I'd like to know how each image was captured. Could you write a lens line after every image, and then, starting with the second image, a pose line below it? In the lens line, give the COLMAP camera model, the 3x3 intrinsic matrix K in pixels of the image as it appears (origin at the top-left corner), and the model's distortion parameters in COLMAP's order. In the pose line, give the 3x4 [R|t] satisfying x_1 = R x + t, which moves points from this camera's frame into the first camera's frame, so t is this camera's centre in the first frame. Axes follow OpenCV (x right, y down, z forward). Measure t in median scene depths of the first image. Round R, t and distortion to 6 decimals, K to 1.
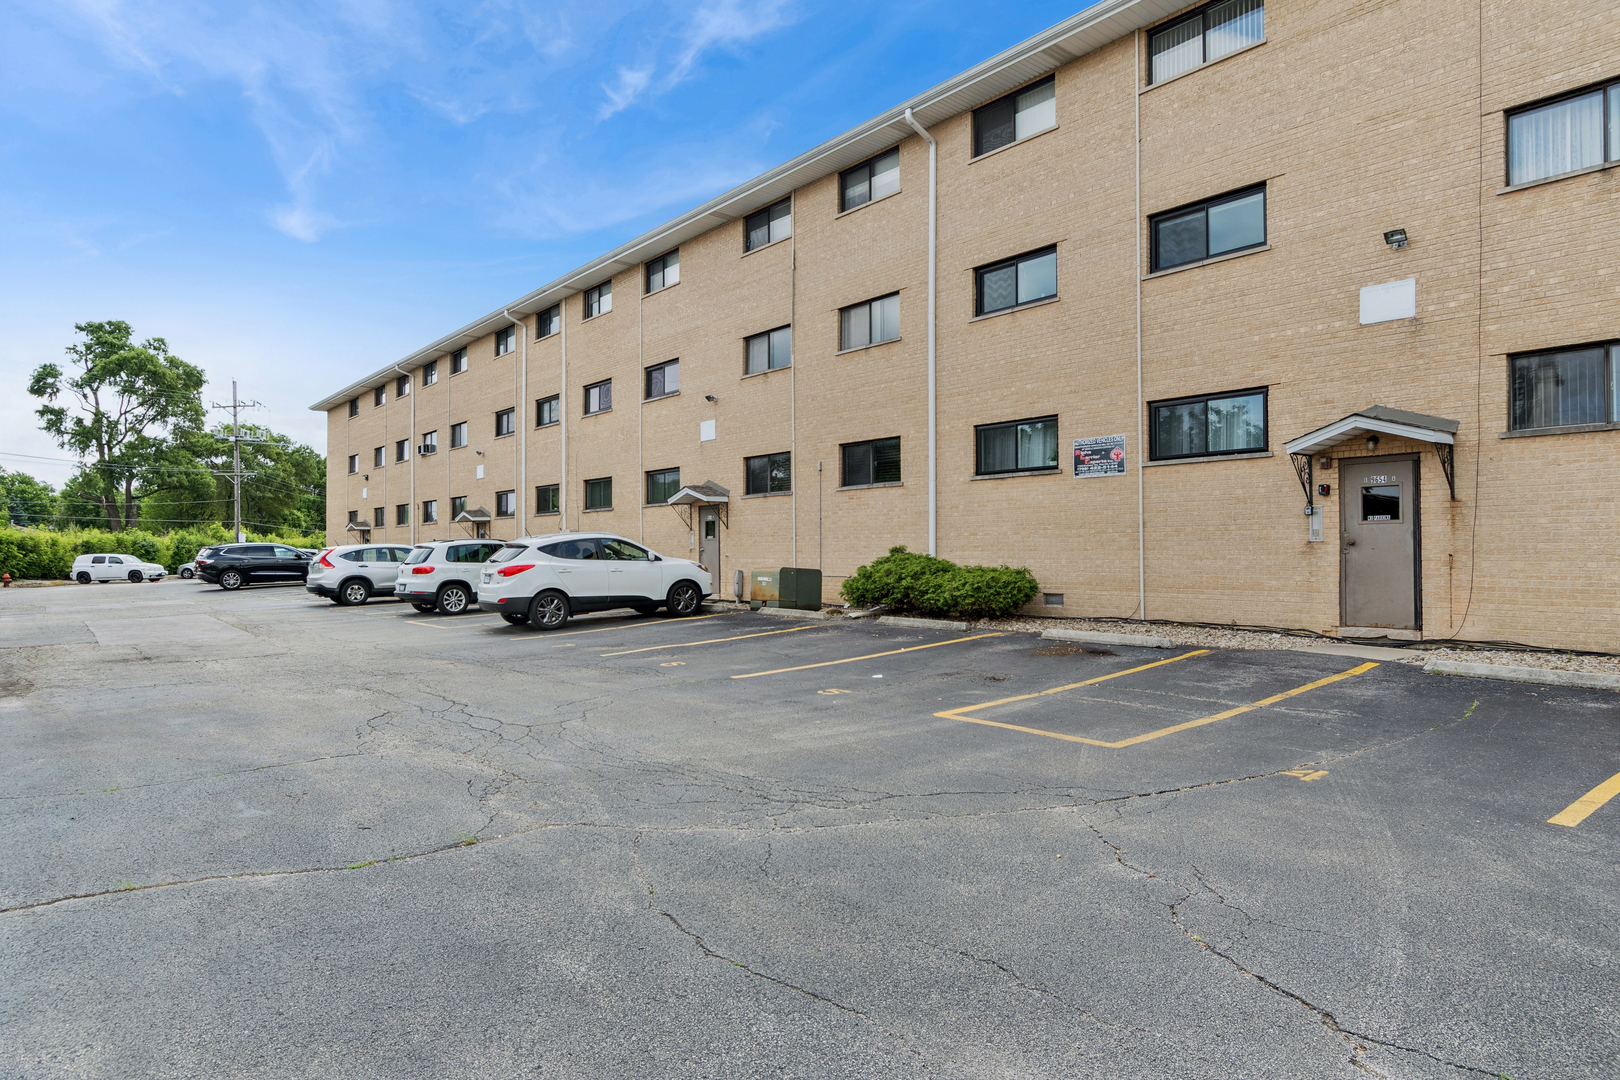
lens RADIAL K [[981.0, 0, 809.8], [0, 981.0, 543.8], [0, 0, 1]] dist [-0.005871, -0.002181]
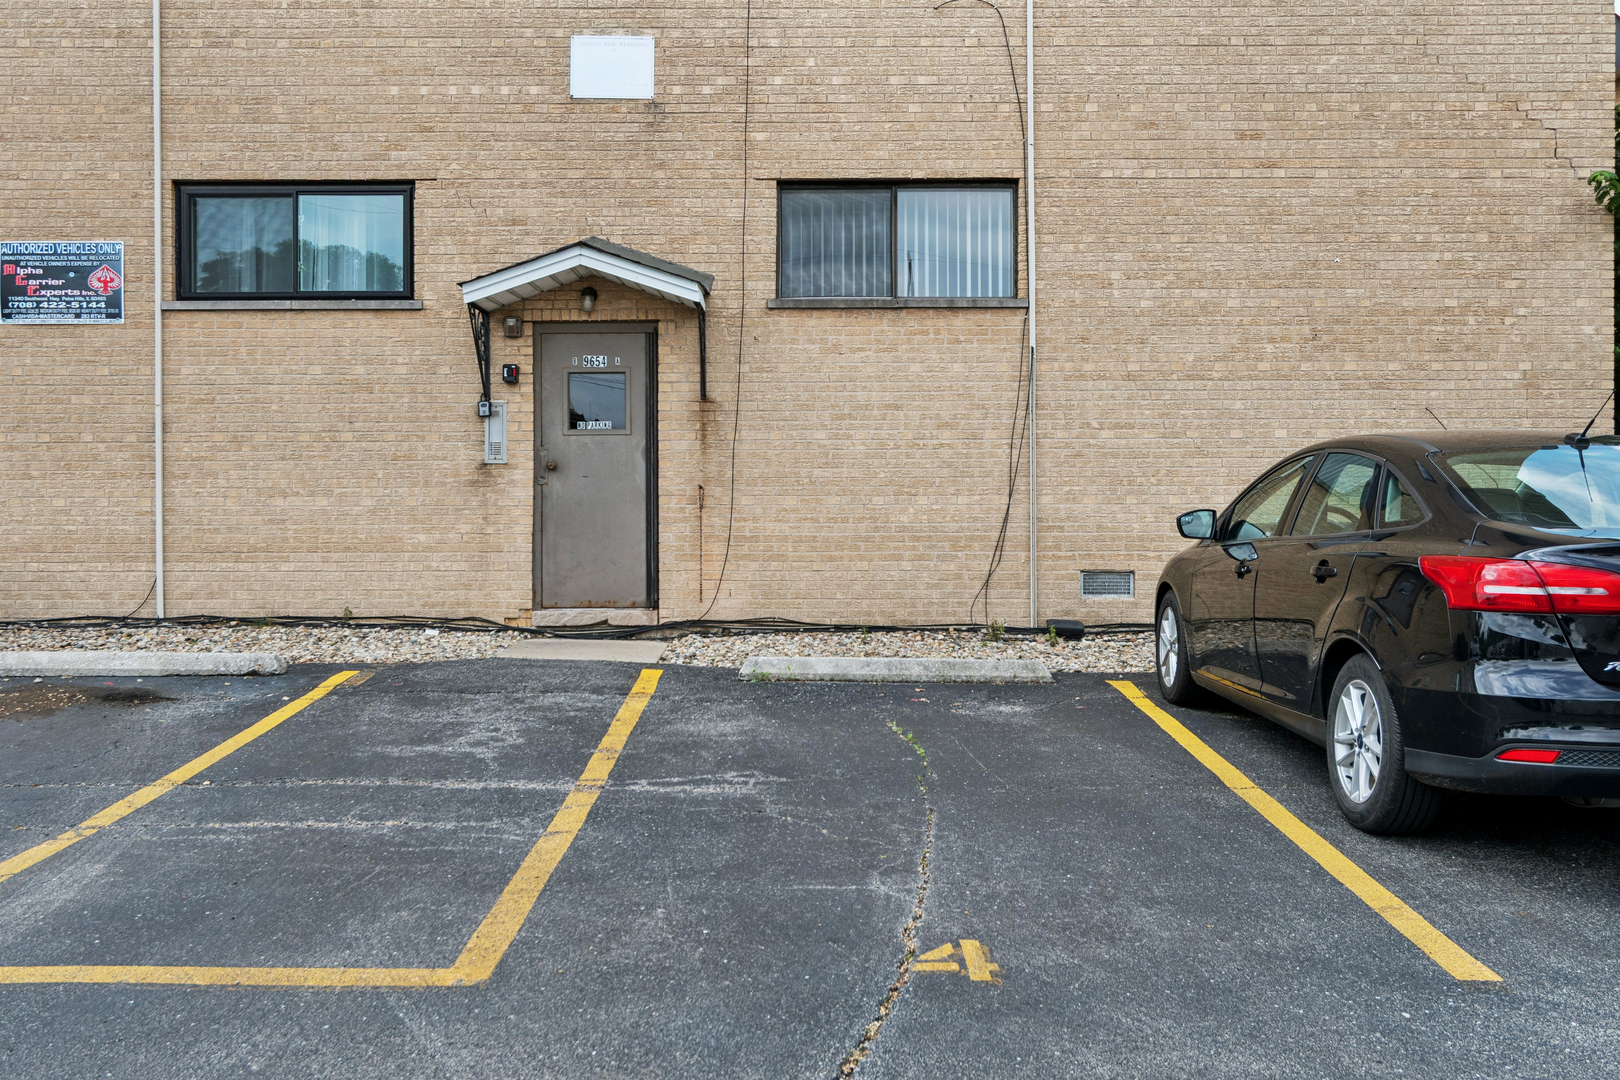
lens RADIAL K [[1416.9, 0, 804.0], [0, 1416.9, 503.3], [0, 0, 1]] dist [-0.000213, 0.009766]
pose [[0.640183, 0.002212, 0.768220, -0.004915], [-0.005882, 0.999981, 0.002022, 0.018815], [-0.768200, -0.005813, 0.640183, 0.341108]]
